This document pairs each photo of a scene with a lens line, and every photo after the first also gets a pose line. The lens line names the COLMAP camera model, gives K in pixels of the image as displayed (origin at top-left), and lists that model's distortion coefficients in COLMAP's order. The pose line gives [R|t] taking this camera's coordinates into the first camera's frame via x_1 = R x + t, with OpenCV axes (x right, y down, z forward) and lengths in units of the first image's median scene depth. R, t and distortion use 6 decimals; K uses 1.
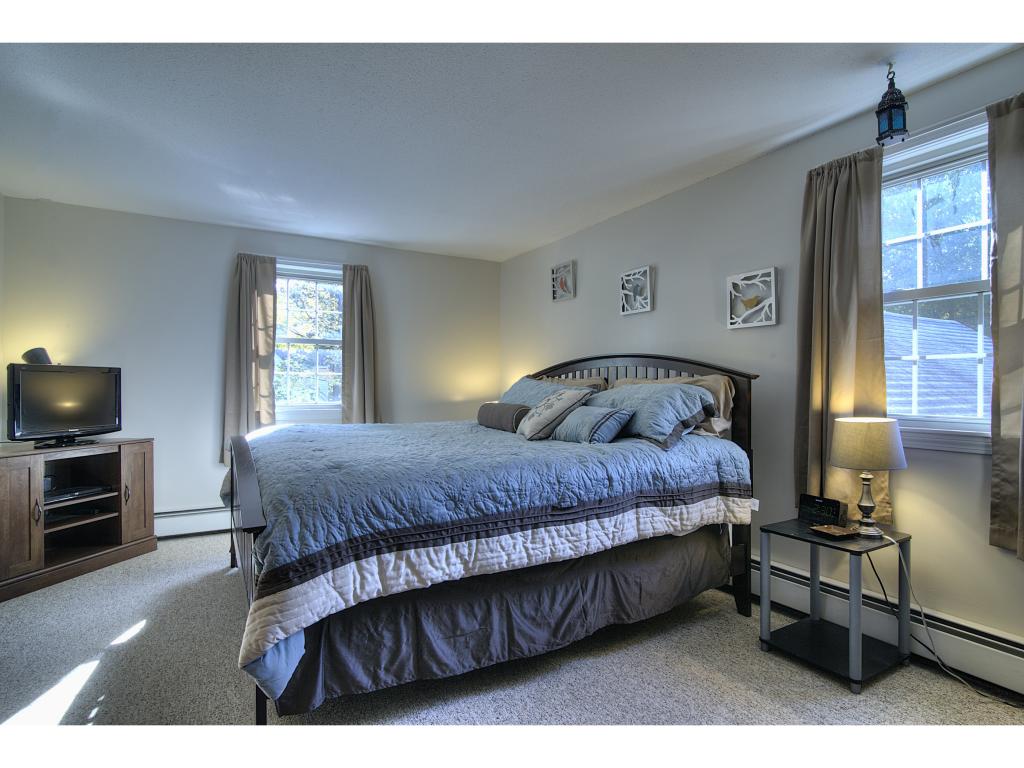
lens RADIAL K [[529.9, 0, 516.5], [0, 529.9, 386.3], [0, 0, 1]] dist [-0.008867, -0.000904]
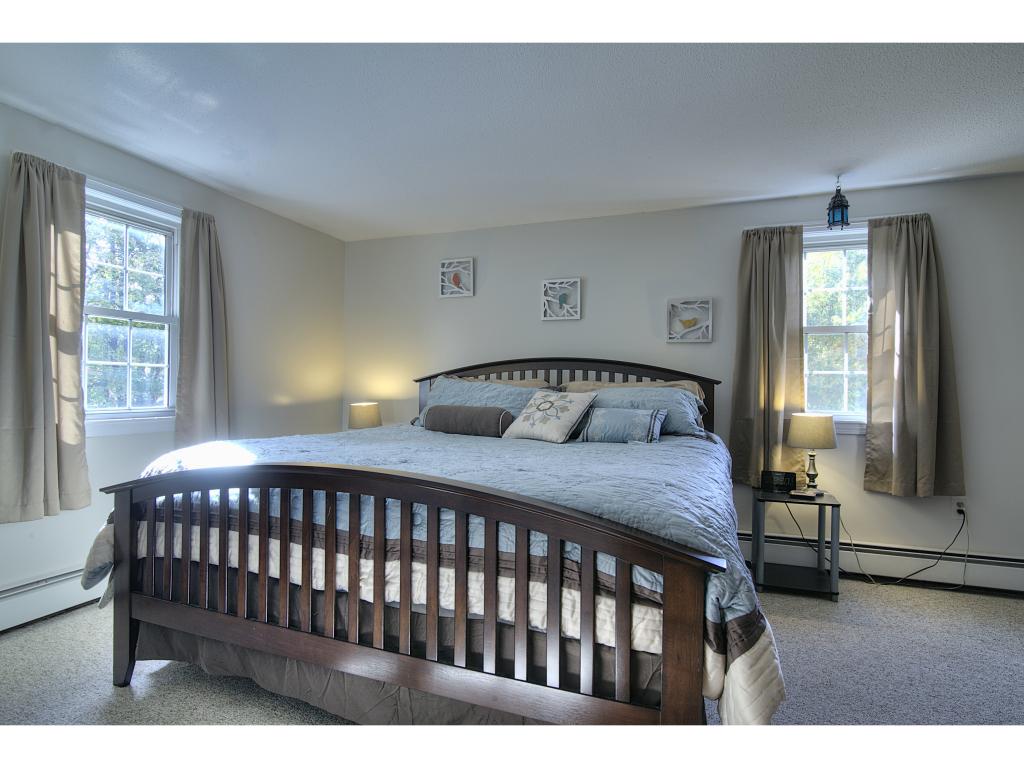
lens RADIAL K [[529.9, 0, 517.2], [0, 529.9, 386.9], [0, 0, 1]] dist [-0.008867, -0.000904]
pose [[0.774682, 0.010193, 0.632268, -0.633724], [-0.012676, 0.999919, -0.000589, -0.001205], [-0.632223, -0.007558, 0.774749, 0.278604]]
